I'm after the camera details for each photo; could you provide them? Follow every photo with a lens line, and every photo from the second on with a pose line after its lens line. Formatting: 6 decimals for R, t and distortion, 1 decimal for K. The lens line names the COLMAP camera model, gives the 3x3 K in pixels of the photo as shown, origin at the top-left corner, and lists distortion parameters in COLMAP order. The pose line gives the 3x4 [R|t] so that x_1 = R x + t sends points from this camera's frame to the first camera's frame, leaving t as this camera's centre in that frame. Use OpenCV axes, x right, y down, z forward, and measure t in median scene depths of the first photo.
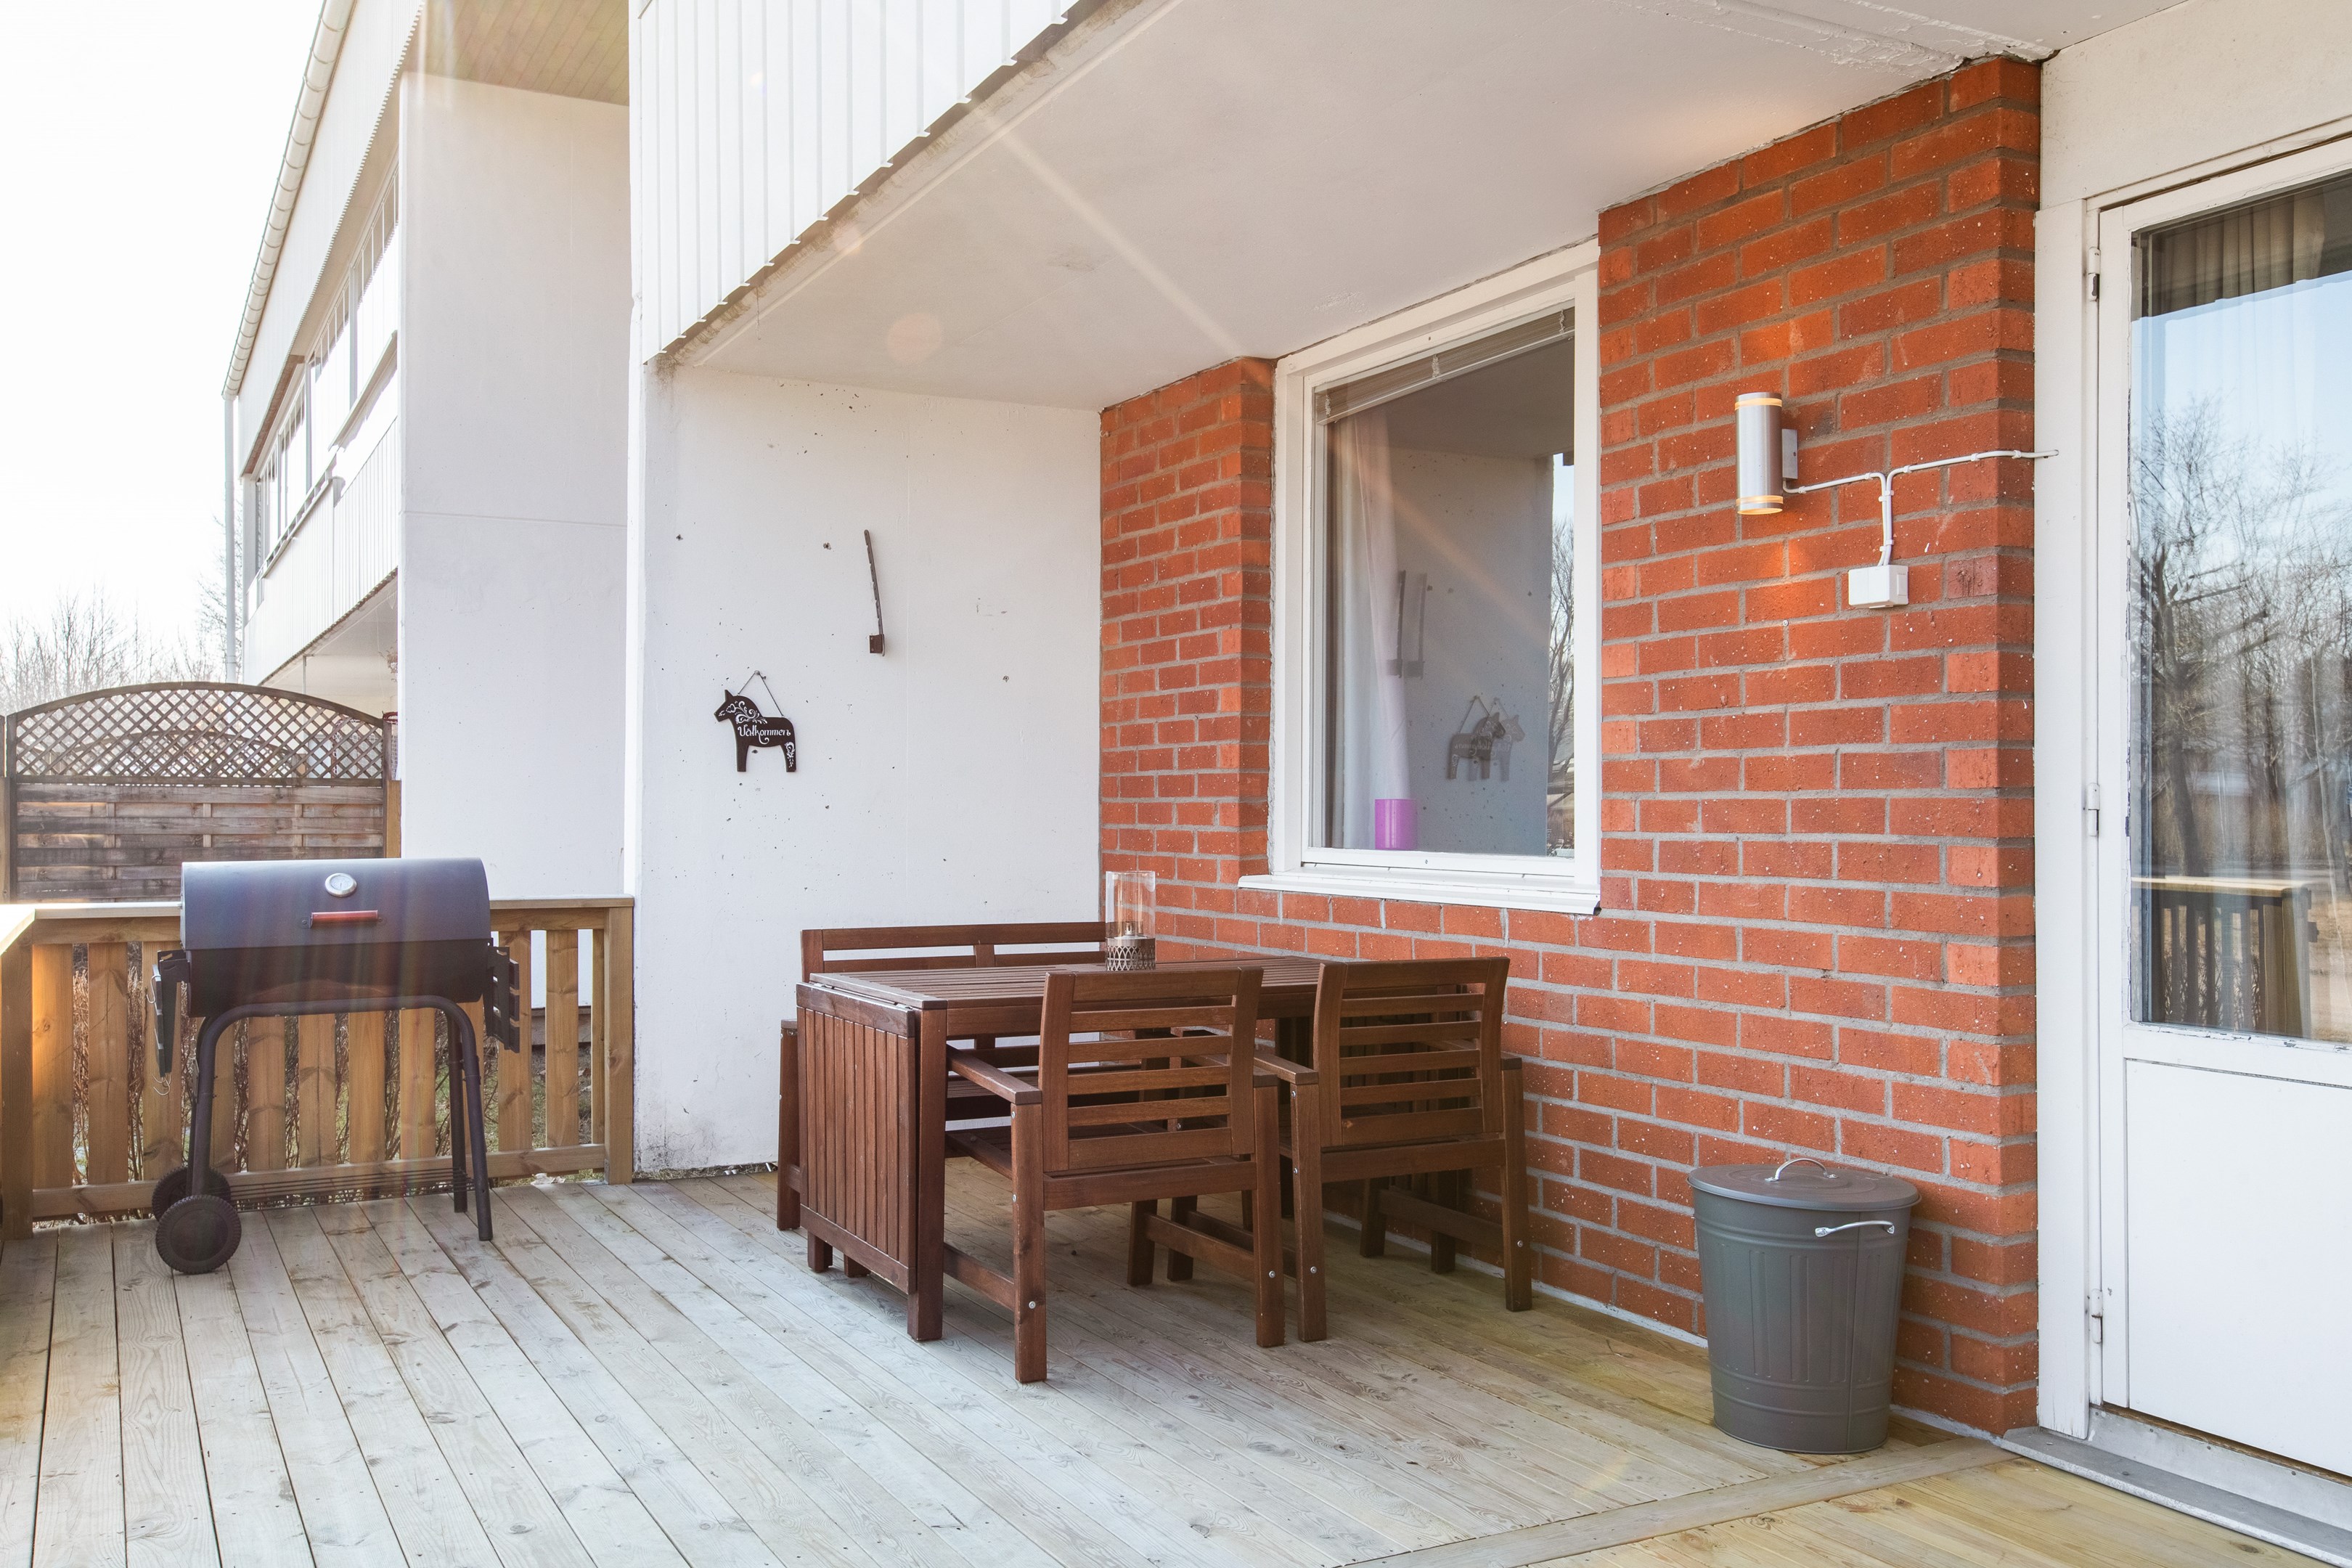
lens RADIAL K [[1964.3, 0, 1169.1], [0, 1964.3, 778.3], [0, 0, 1]] dist [0.015205, 0.012954]
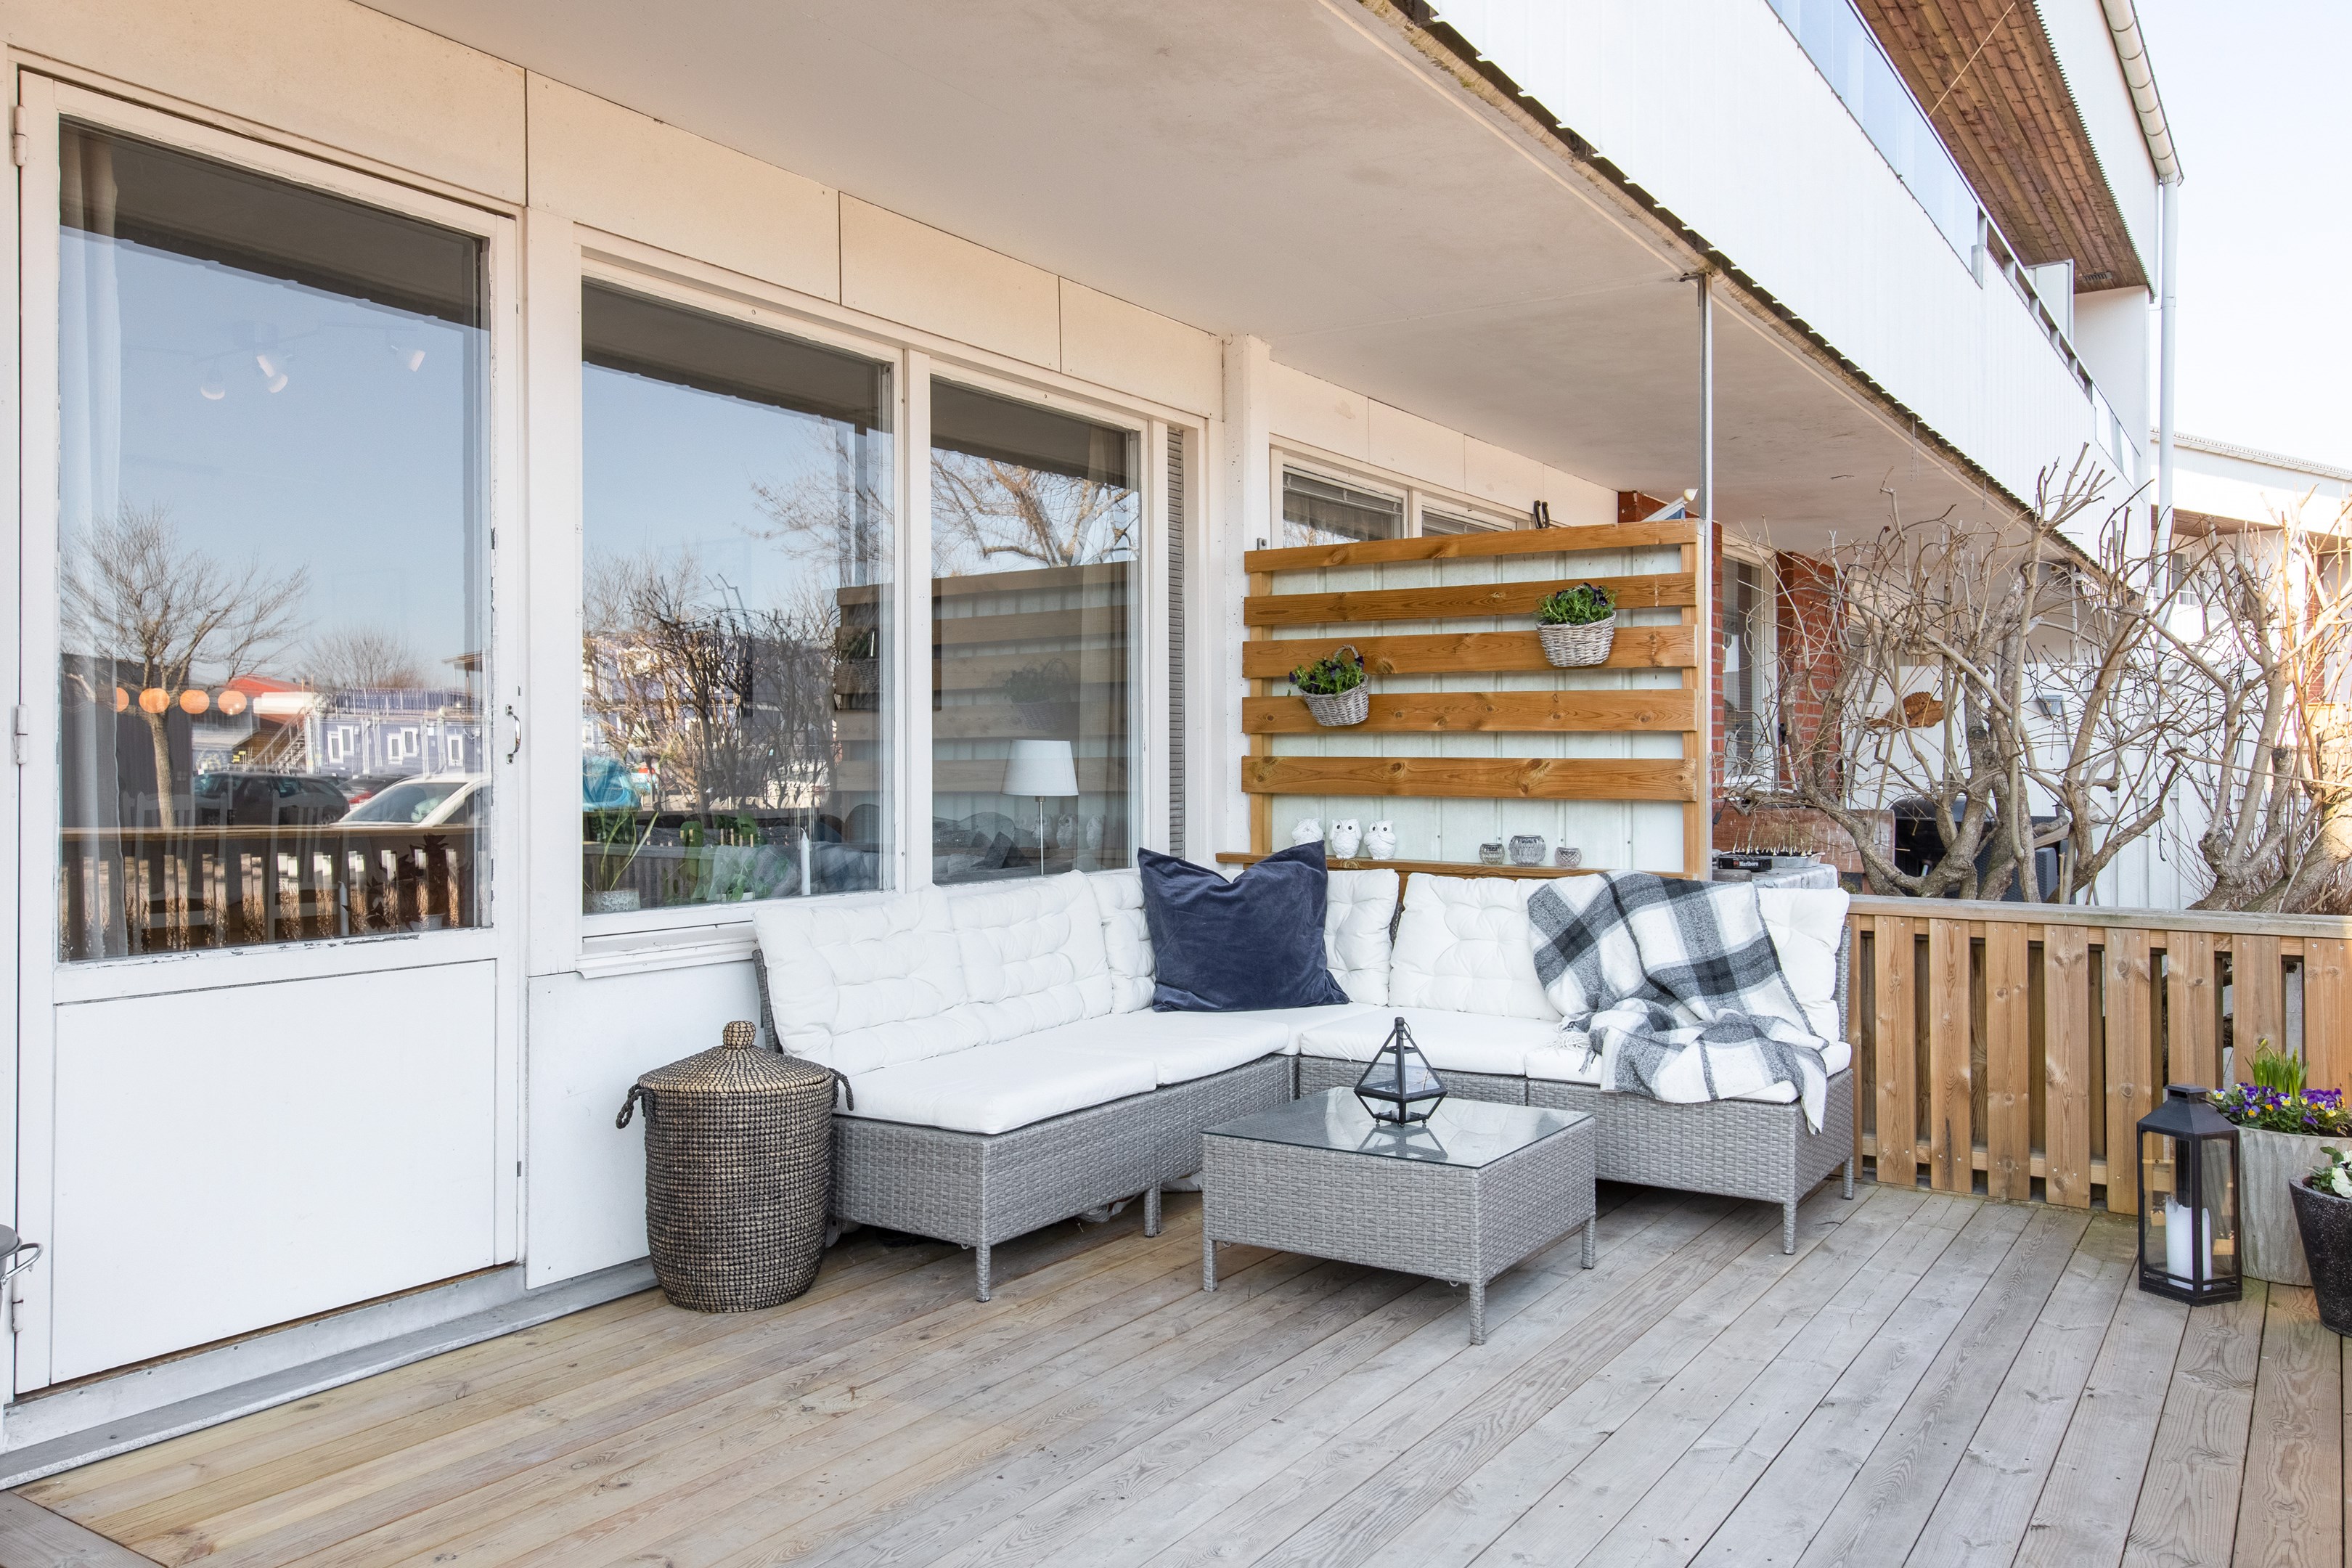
lens RADIAL K [[1745.2, 0, 1167.4], [0, 1745.2, 783.5], [0, 0, 1]] dist [0.015645, -0.005386]
pose [[-0.466752, 0.000233, 0.884388, -0.328593], [-0.003756, 0.999990, -0.002246, 0.027447], [-0.884380, -0.004370, -0.466746, 0.636805]]
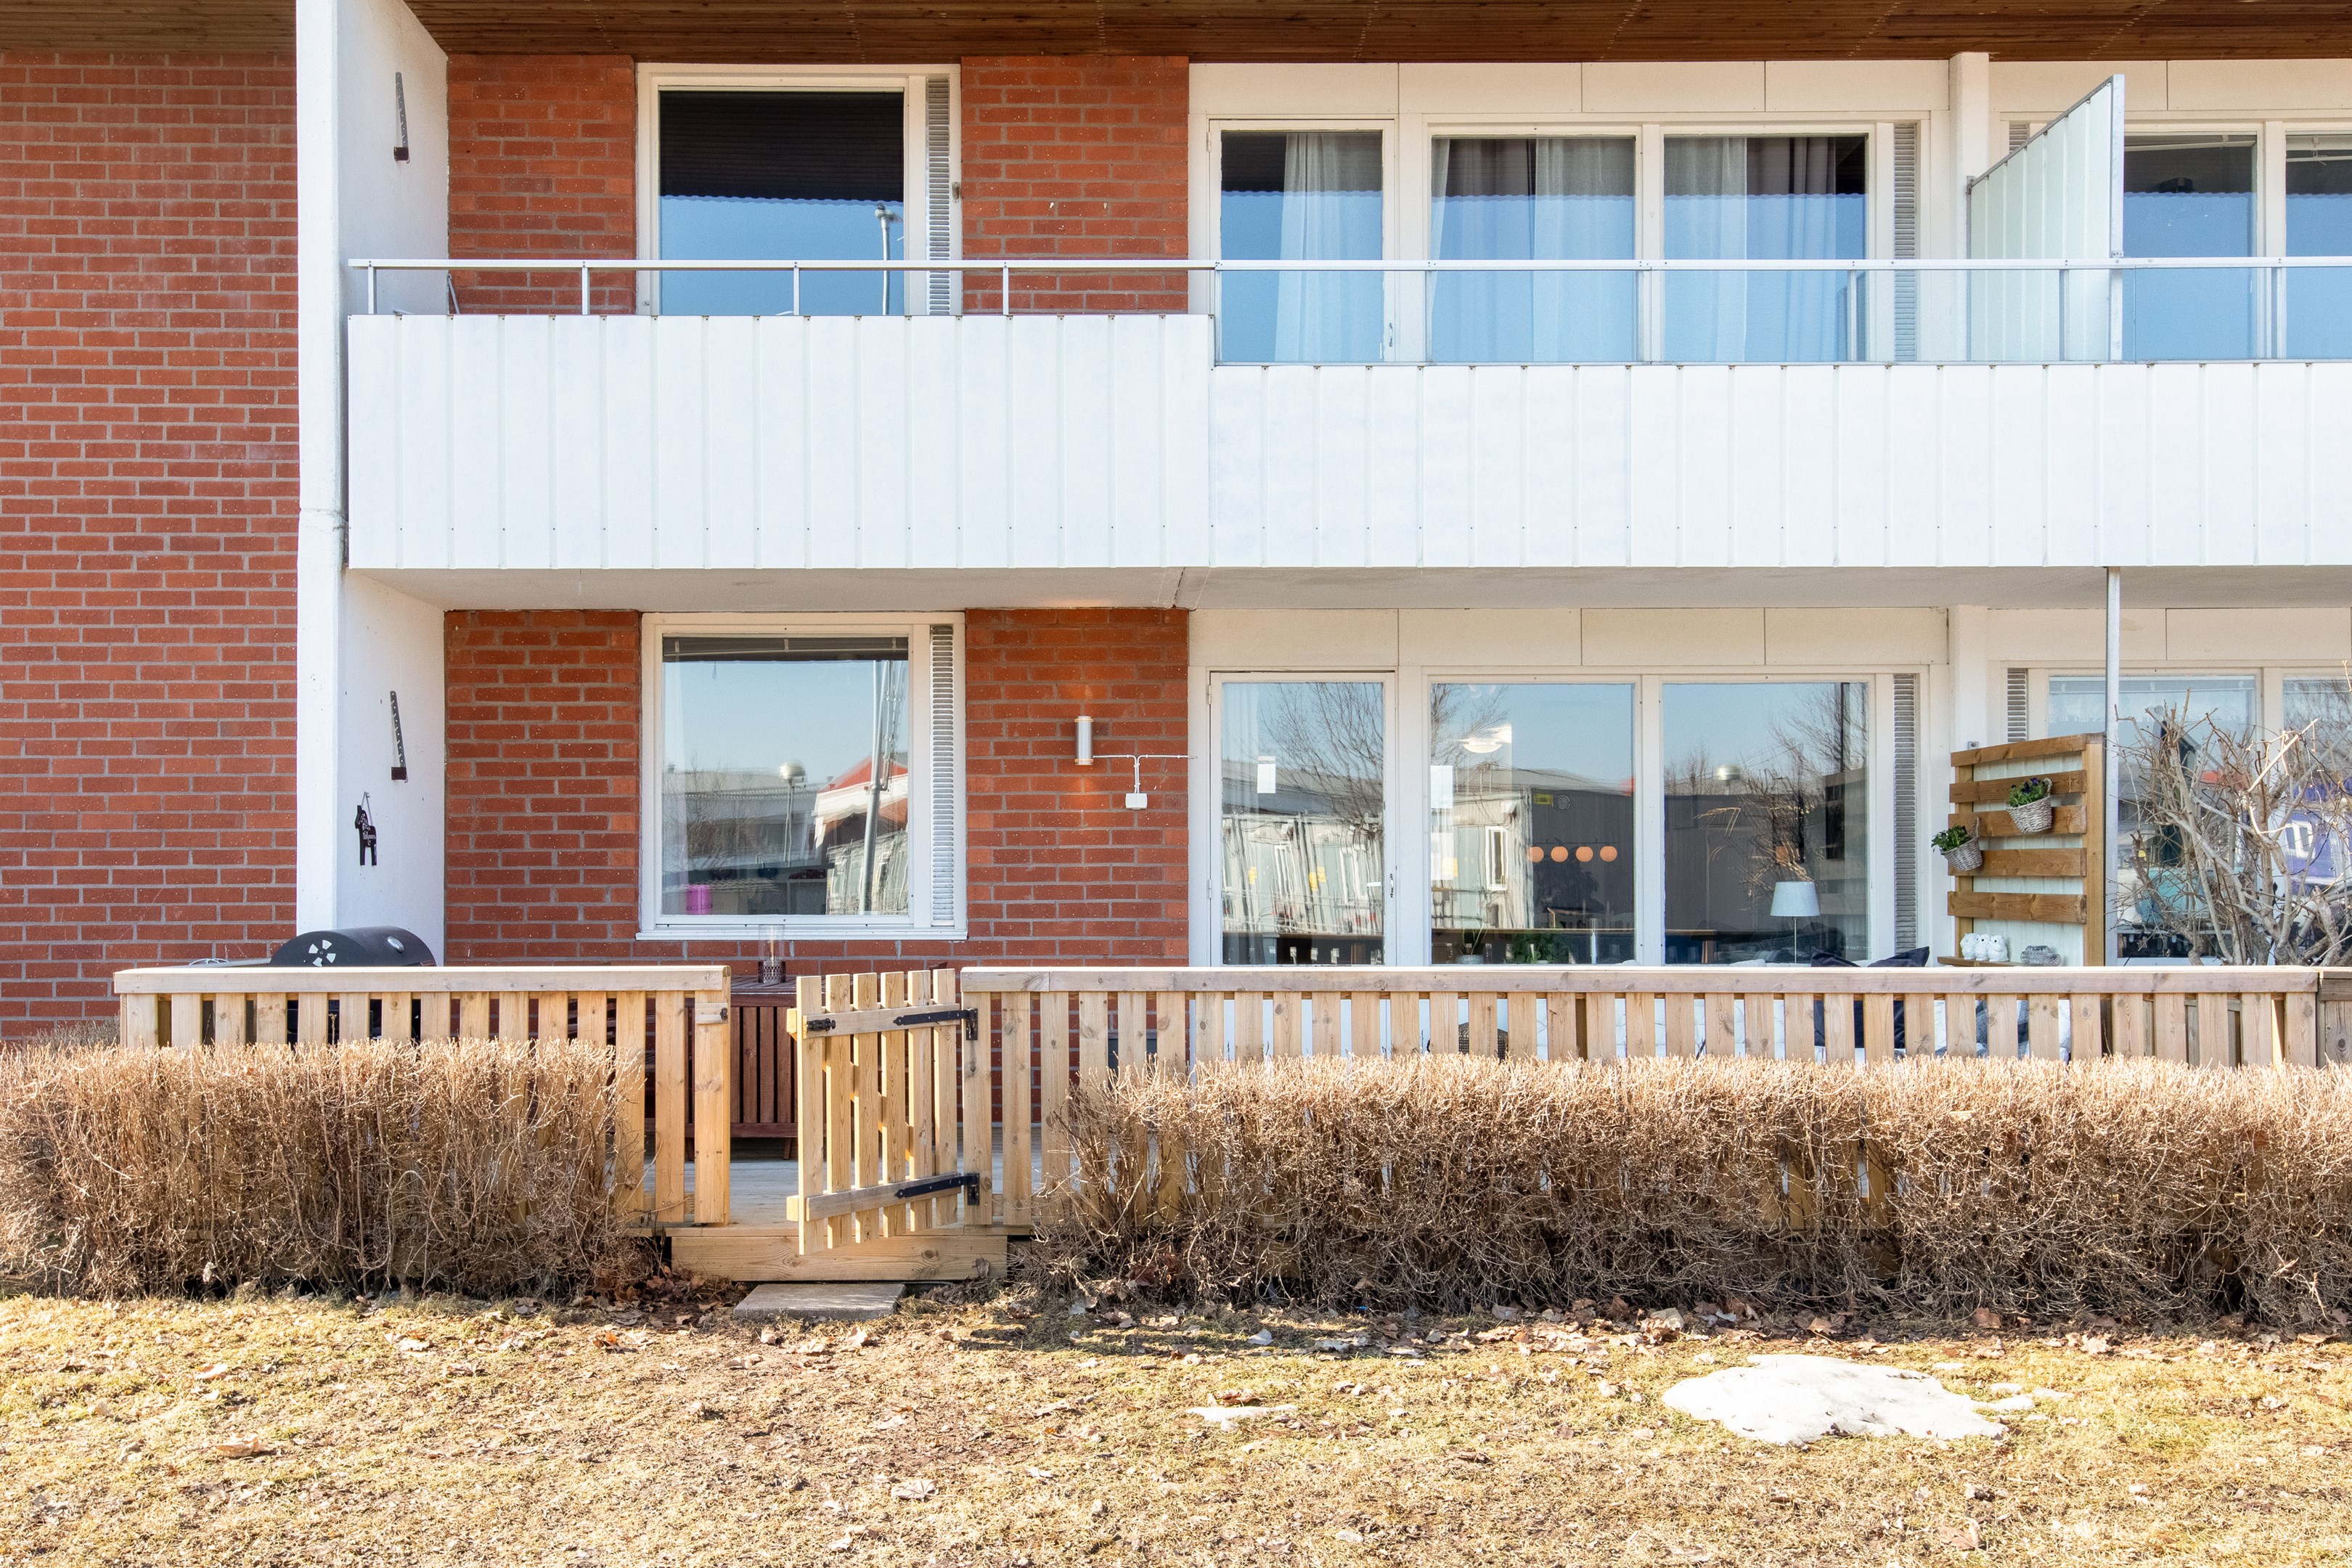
lens RADIAL K [[1964.3, 0, 1178.9], [0, 1964.3, 785.9], [0, 0, 1]] dist [0.015205, 0.012954]
pose [[0.478263, 0.055838, 0.876440, -1.359819], [-0.009066, 0.998237, -0.058651, 0.023119], [-0.878170, 0.020105, 0.477926, -0.188382]]
